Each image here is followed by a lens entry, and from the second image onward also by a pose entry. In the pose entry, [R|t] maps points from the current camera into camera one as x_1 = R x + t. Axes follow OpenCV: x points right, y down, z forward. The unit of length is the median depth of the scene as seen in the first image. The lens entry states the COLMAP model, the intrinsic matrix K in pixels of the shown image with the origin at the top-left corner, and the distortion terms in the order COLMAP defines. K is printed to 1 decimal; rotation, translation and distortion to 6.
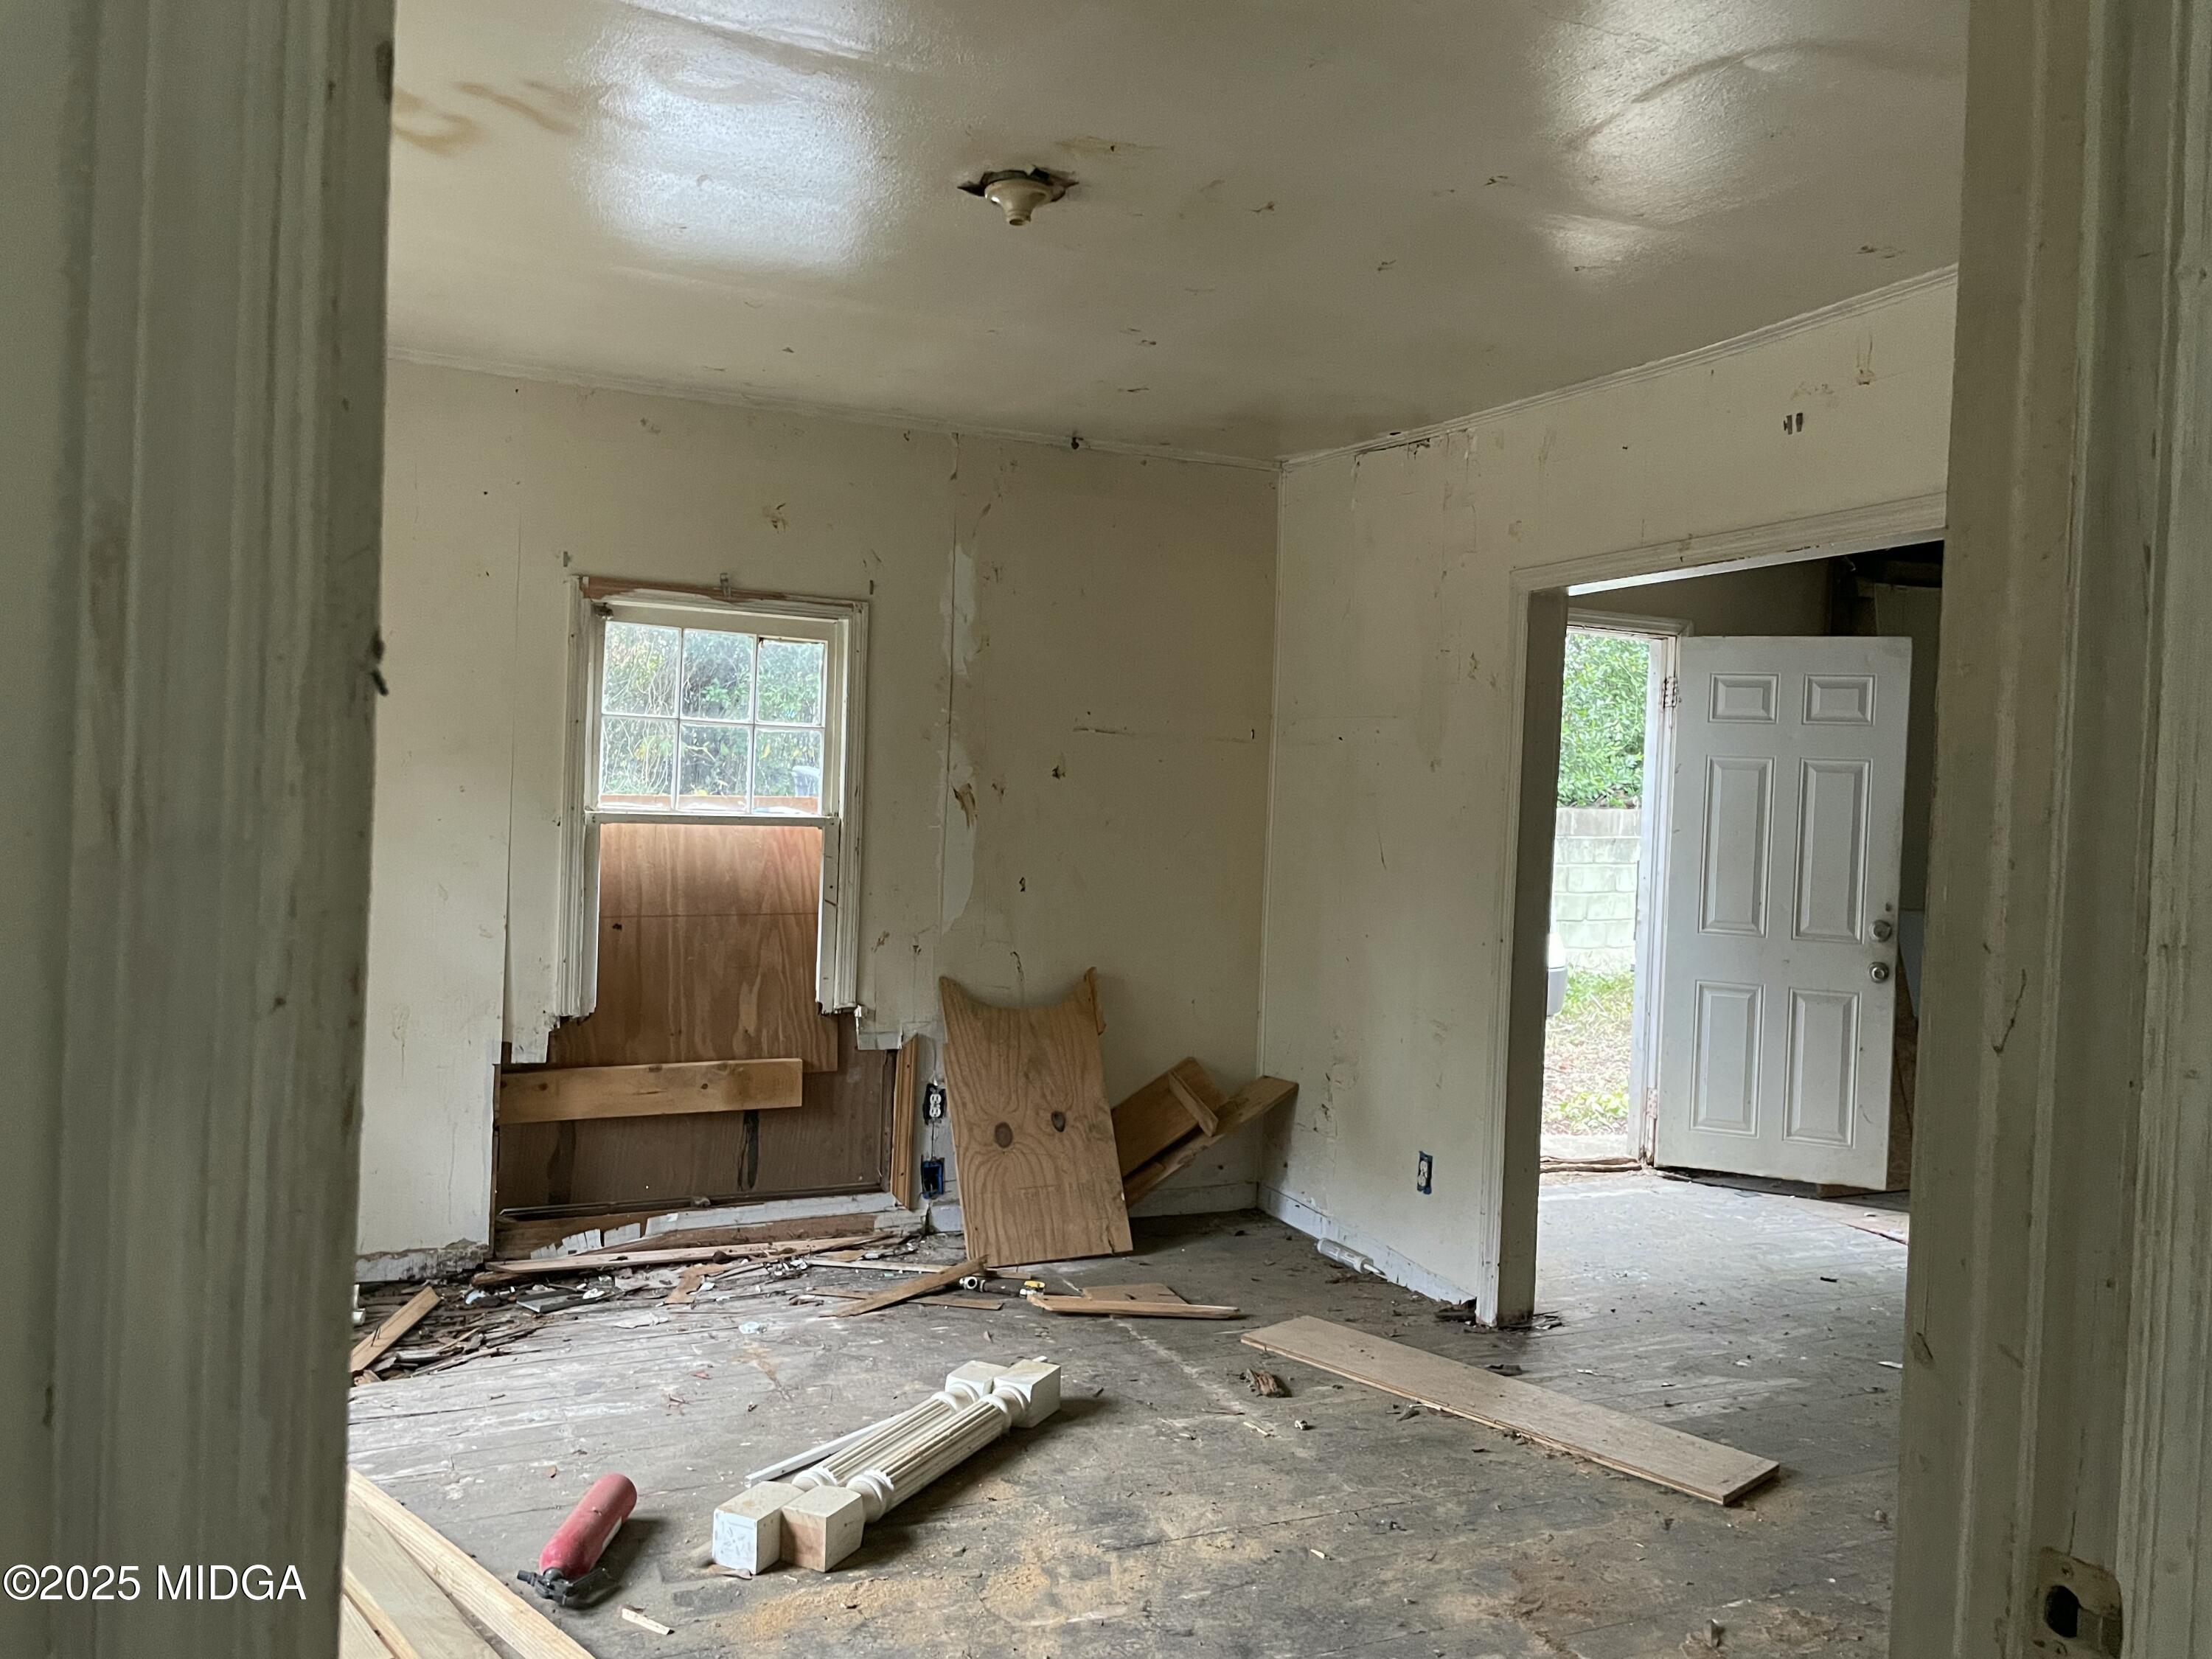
lens RADIAL K [[1660.4, 0, 1115.5], [0, 1660.4, 825.7], [0, 0, 1]] dist [0.080815, -0.102760]
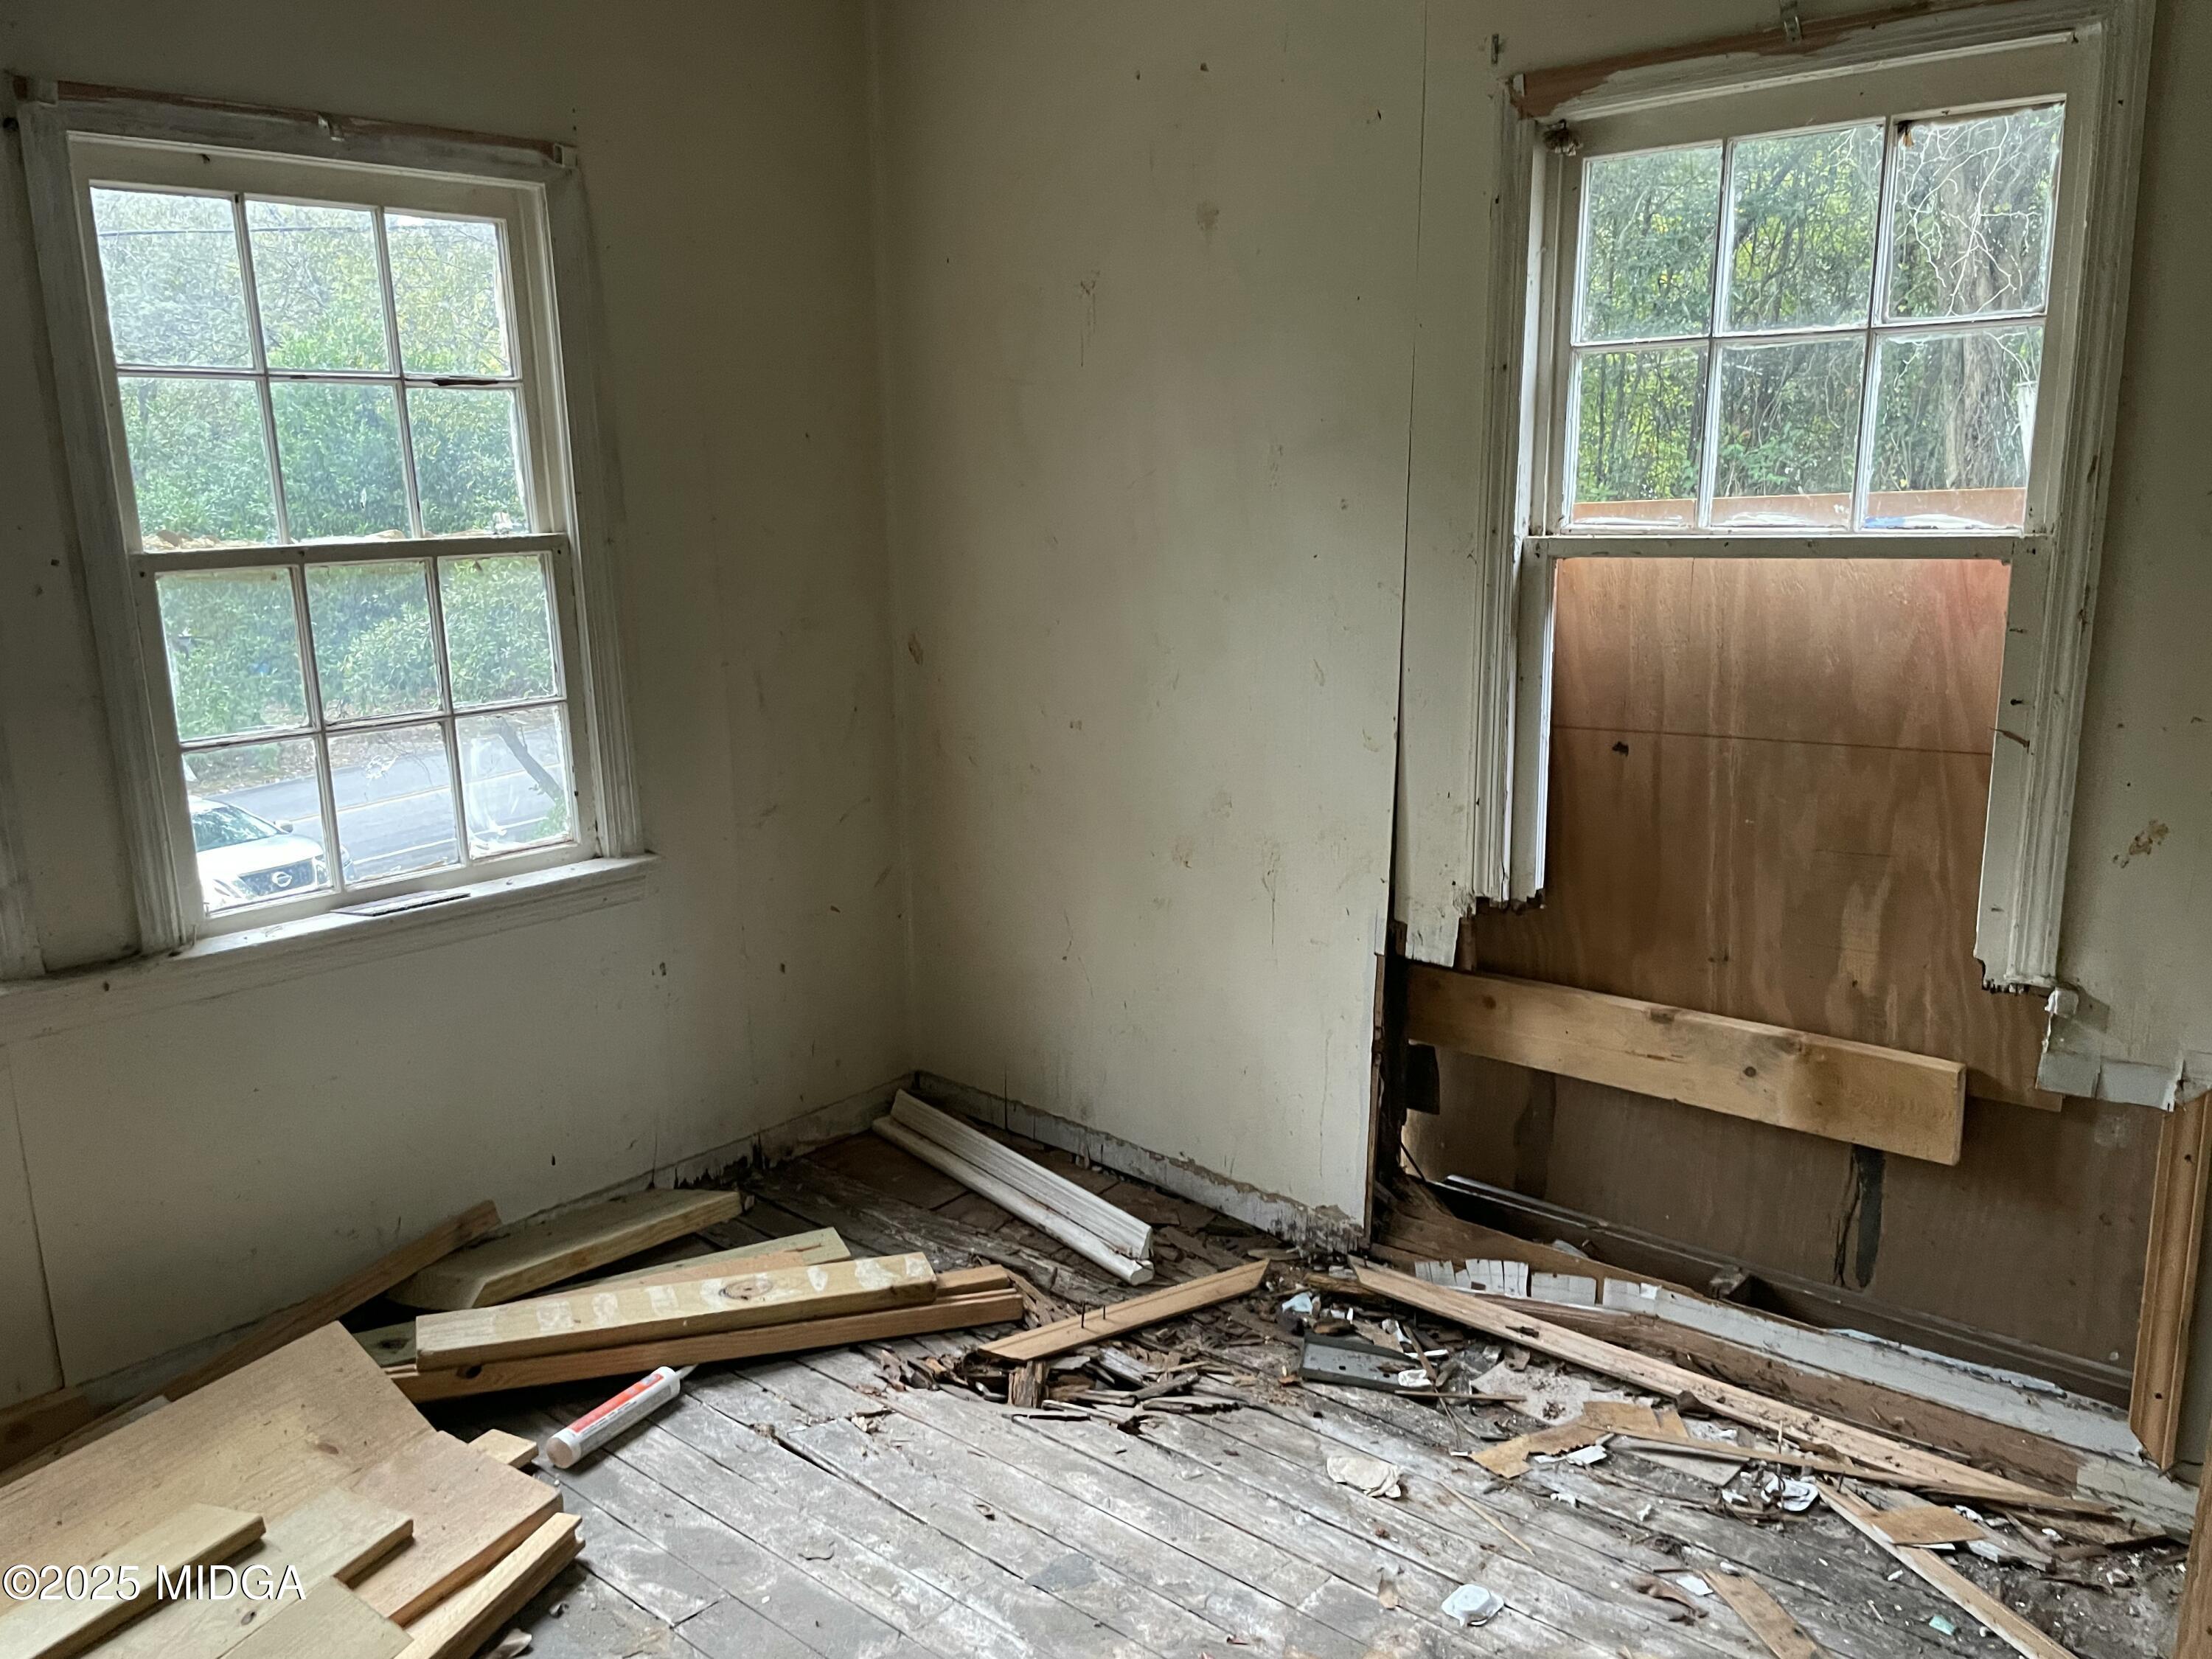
lens RADIAL K [[1660.4, 0, 1127.6], [0, 1660.4, 837.9], [0, 0, 1]] dist [0.080815, -0.102760]
pose [[0.415641, 0.145802, -0.897766, 0.129449], [0.013290, 0.985989, 0.166282, -0.003716], [0.909431, -0.081045, 0.407880, 0.624950]]
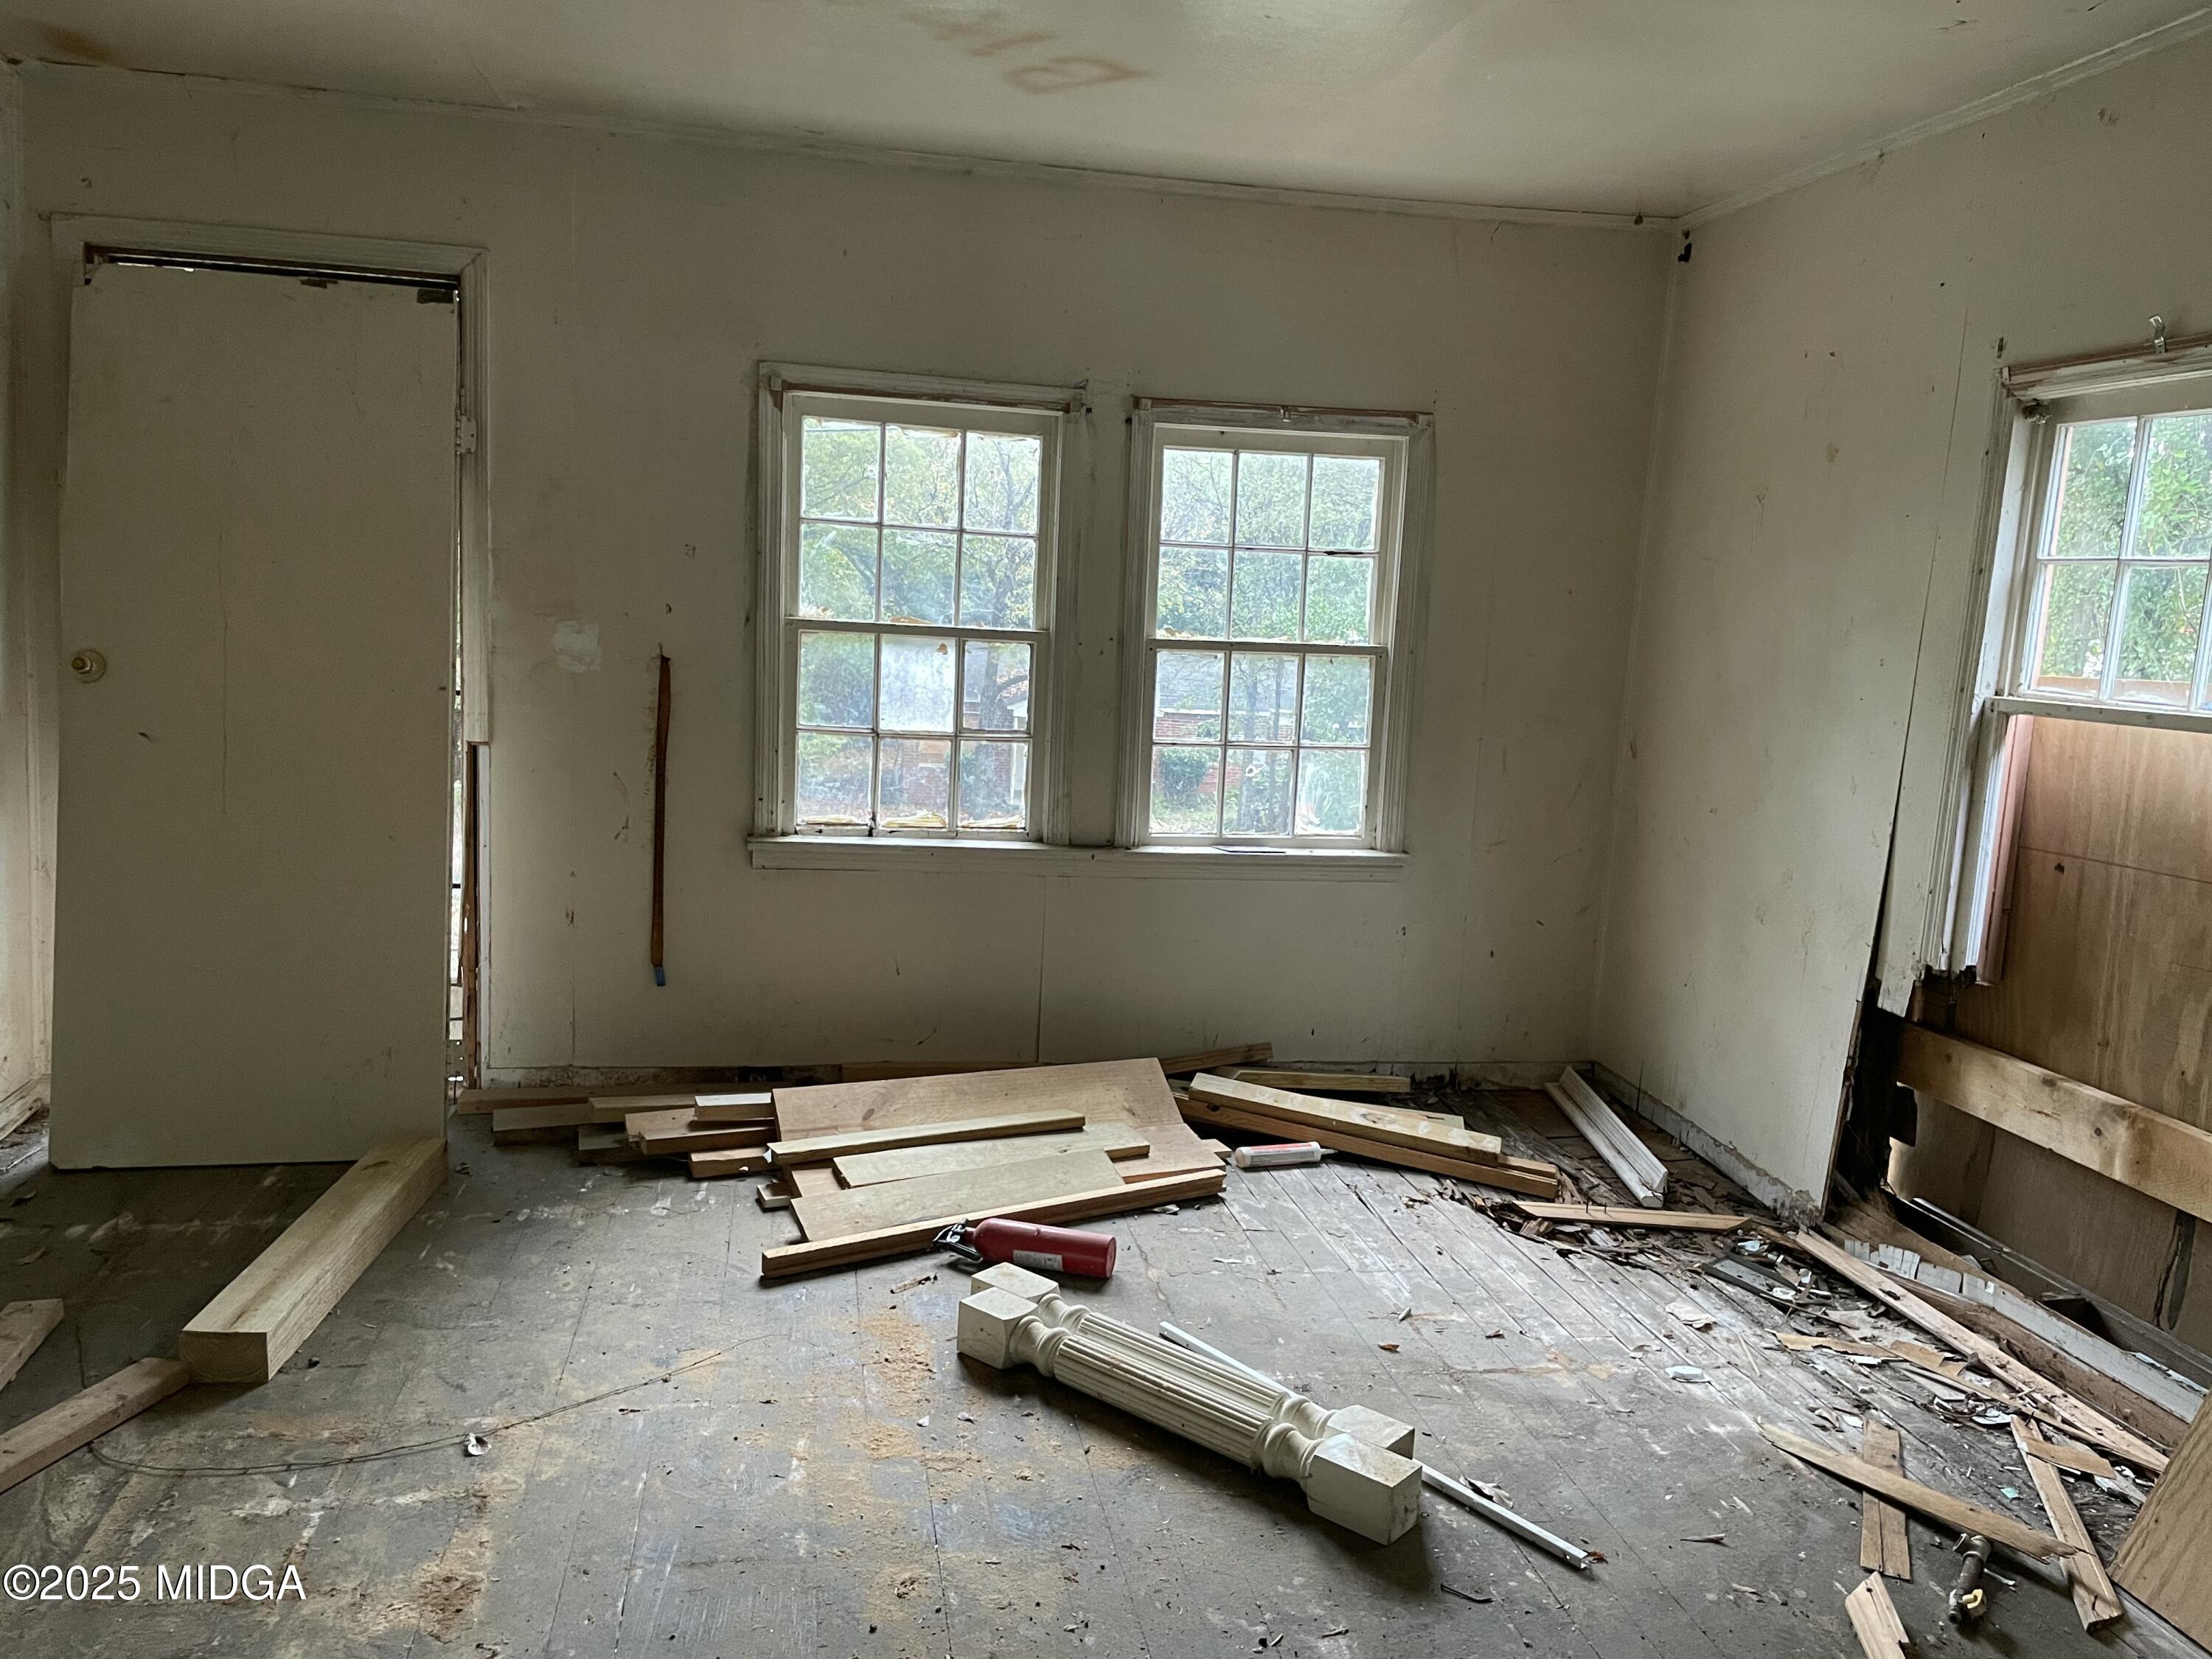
lens RADIAL K [[1660.4, 0, 1119.9], [0, 1660.4, 838.5], [0, 0, 1]] dist [0.080815, -0.102760]
pose [[-0.234908, 0.089364, -0.967901, 0.467737], [-0.080520, 0.990554, 0.110997, 0.001807], [0.968677, 0.104009, -0.225493, 0.774946]]
